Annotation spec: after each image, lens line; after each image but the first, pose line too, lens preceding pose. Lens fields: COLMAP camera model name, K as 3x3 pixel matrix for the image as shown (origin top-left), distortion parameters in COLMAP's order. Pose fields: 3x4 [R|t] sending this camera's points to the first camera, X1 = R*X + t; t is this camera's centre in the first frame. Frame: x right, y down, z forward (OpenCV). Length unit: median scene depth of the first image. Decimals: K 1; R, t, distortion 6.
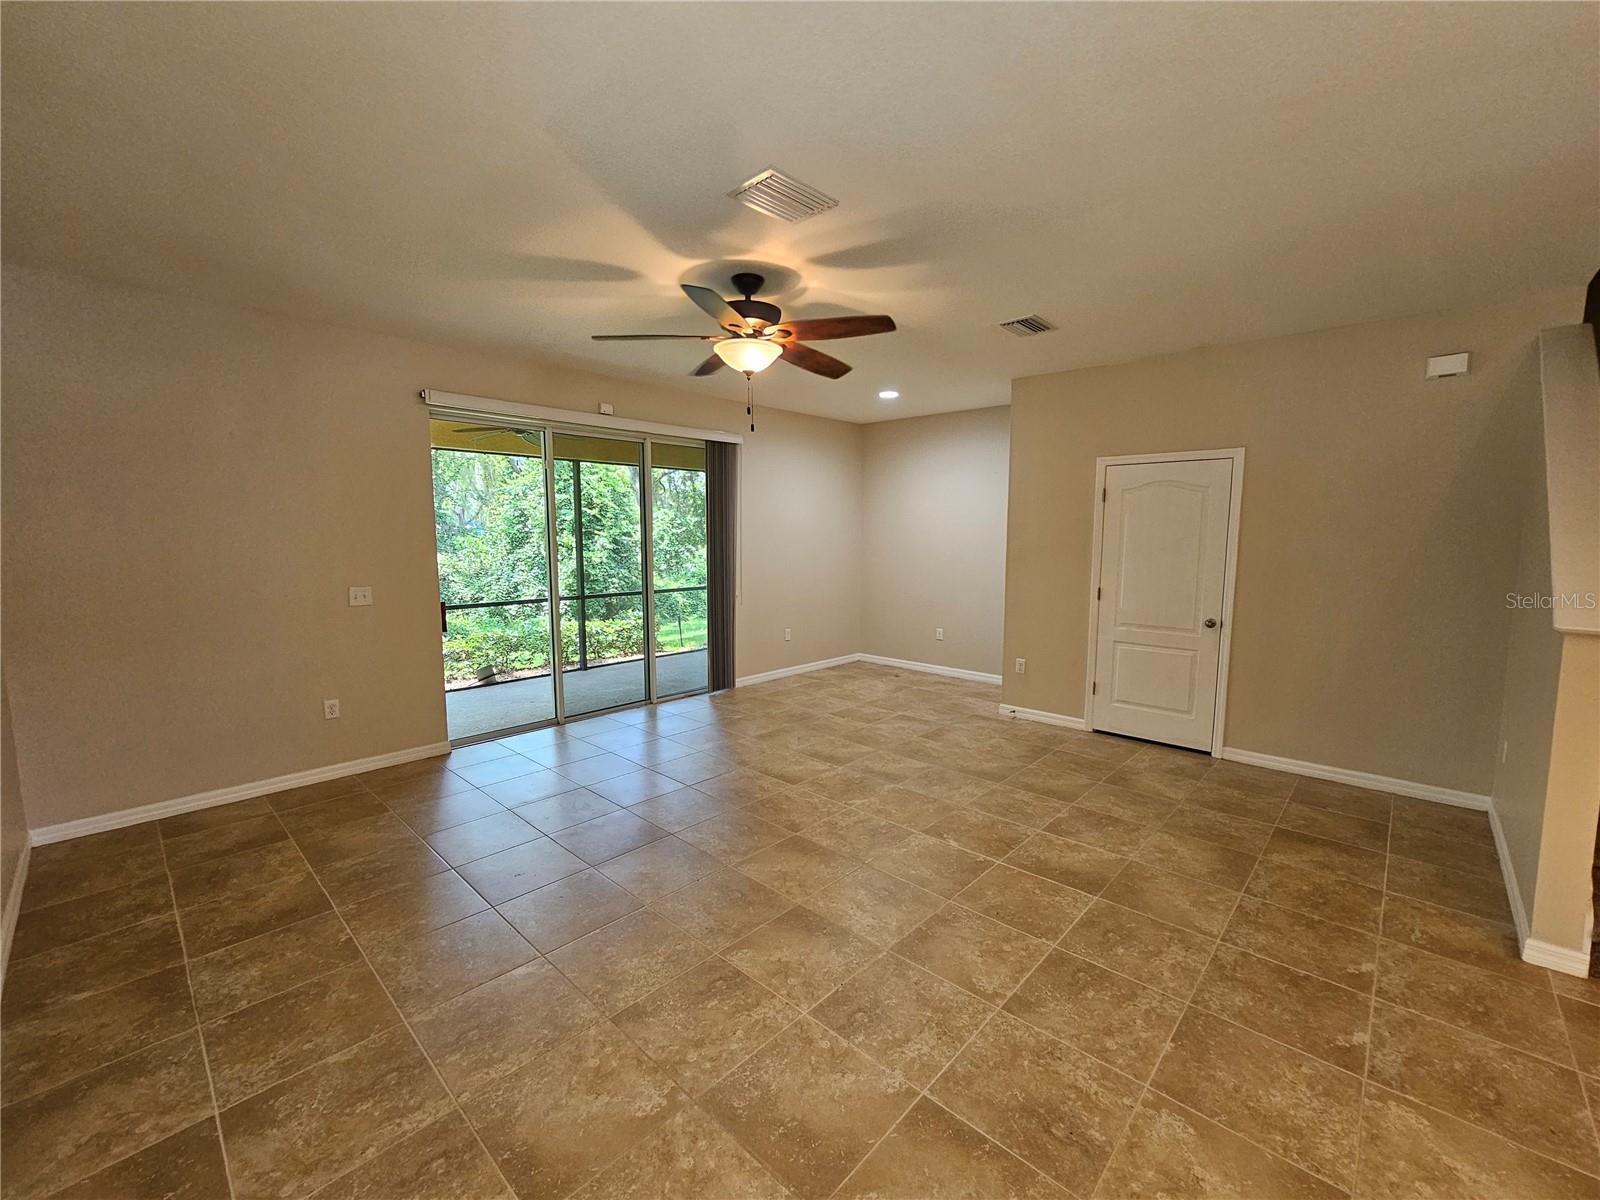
lens RADIAL K [[659.6, 0, 798.8], [0, 659.6, 603.9], [0, 0, 1]] dist [-0.006915, 0.001177]
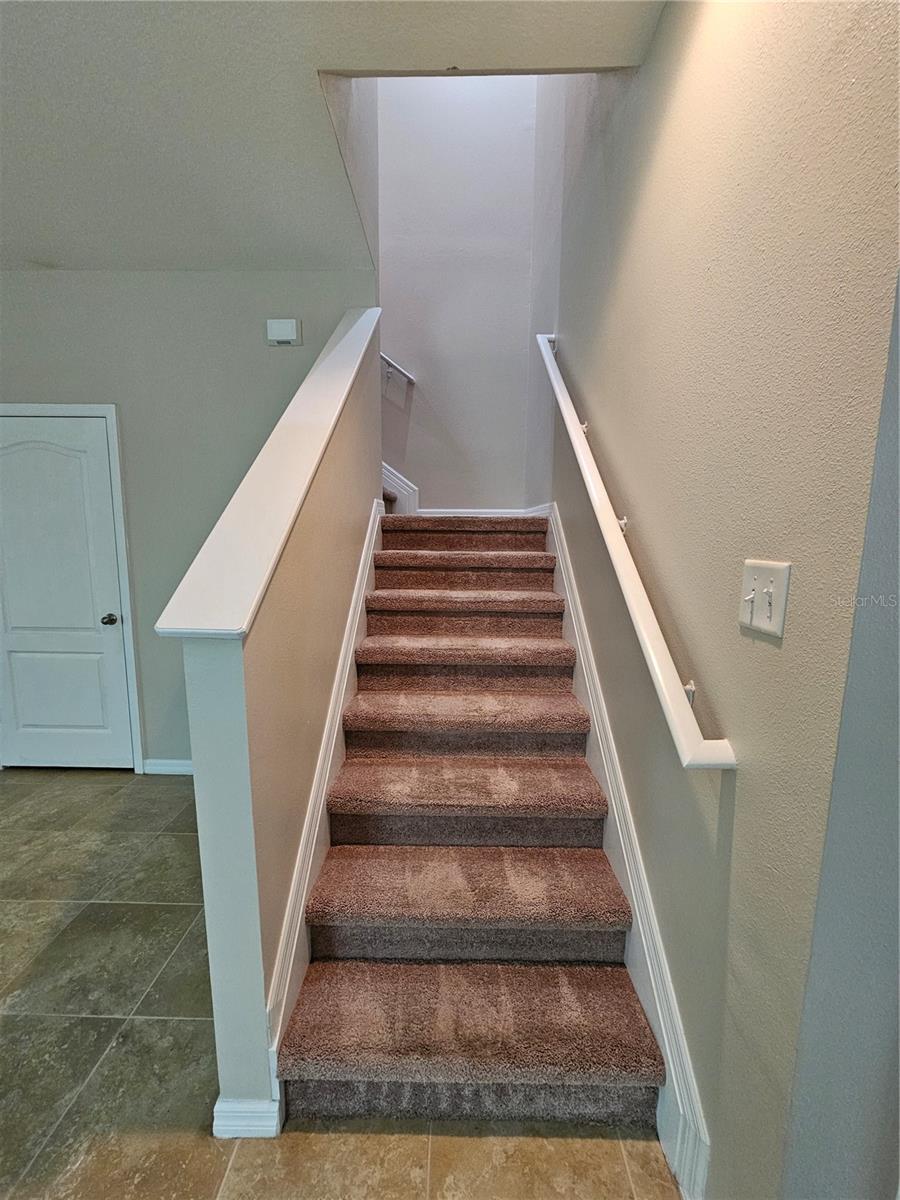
lens RADIAL K [[494.7, 0, 448.7], [0, 494.7, 598.9], [0, 0, 1]] dist [-0.006915, 0.001177]
pose [[0.742171, -0.084876, 0.664815, 0.612279], [0.066820, 0.996377, 0.052611, -0.000086], [-0.666872, 0.005377, 0.745153, 0.290503]]
